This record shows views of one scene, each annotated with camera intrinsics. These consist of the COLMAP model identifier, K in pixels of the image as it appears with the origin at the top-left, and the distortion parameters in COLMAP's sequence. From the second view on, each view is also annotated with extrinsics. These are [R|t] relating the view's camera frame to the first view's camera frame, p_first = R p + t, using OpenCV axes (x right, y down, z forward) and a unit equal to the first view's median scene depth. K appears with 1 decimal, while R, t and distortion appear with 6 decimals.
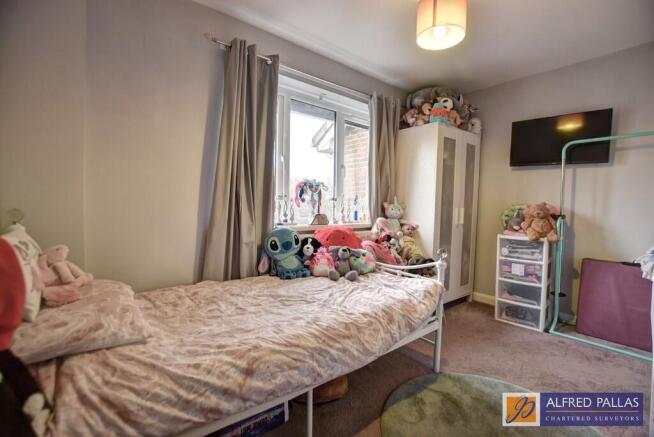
lens RADIAL K [[291.1, 0, 324.6], [0, 291.1, 217.1], [0, 0, 1]] dist [-0.040099, 0.000285]
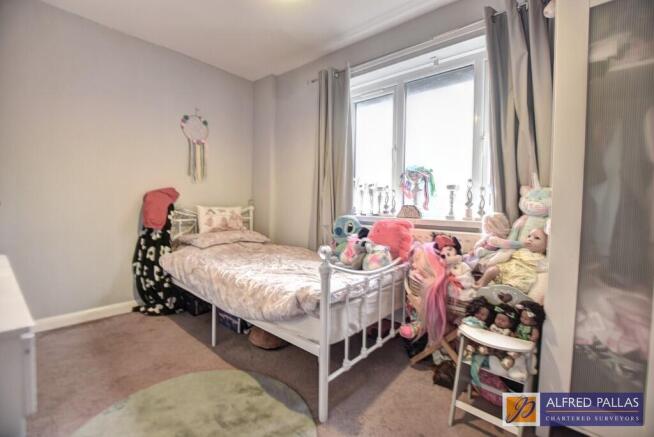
lens RADIAL K [[283.3, 0, 329.8], [0, 283.3, 212.1], [0, 0, 1]] dist [0.022259, 0.000043]
pose [[0.182196, 0.021172, -0.983034, 0.818461], [-0.051917, 0.998581, 0.011884, 0.010474], [0.981891, 0.048871, 0.183036, 0.657732]]
